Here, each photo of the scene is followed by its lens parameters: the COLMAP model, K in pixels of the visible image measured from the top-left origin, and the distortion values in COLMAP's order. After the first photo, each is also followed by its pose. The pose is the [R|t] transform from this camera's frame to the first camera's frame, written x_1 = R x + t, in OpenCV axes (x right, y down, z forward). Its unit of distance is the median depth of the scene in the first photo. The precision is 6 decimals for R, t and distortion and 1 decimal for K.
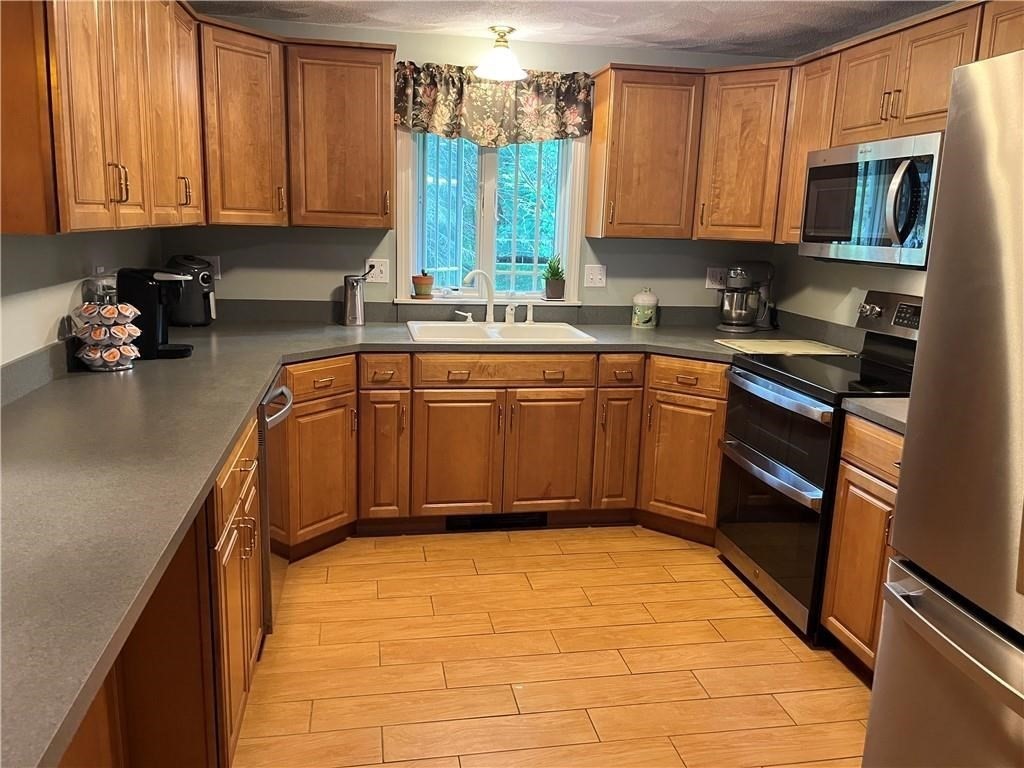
lens RADIAL K [[779.4, 0, 511.6], [0, 779.4, 375.8], [0, 0, 1]] dist [0.034680, -0.014150]
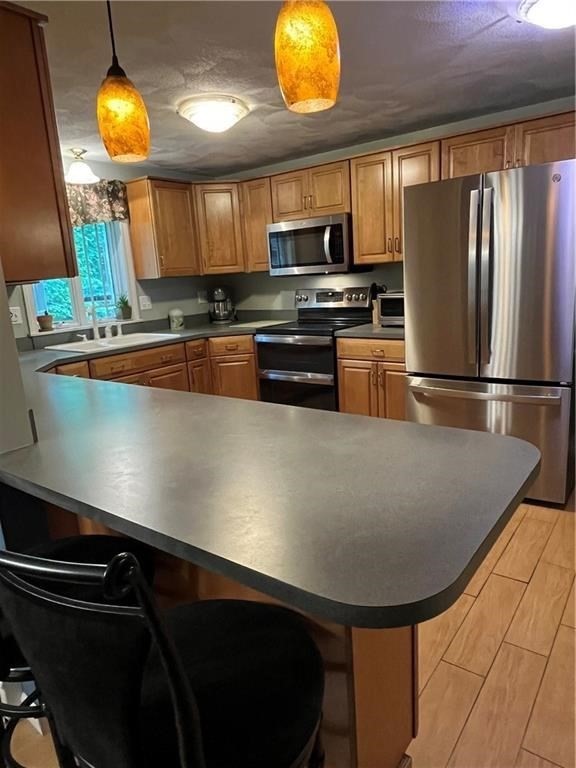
lens RADIAL K [[507.5, 0, 290.3], [0, 507.5, 387.1], [0, 0, 1]] dist [0.003780, -0.002372]
pose [[0.727343, -0.223859, 0.648737, -0.432973], [0.215104, 0.972032, 0.094251, 0.012075], [-0.651692, 0.070993, 0.755154, -0.009656]]
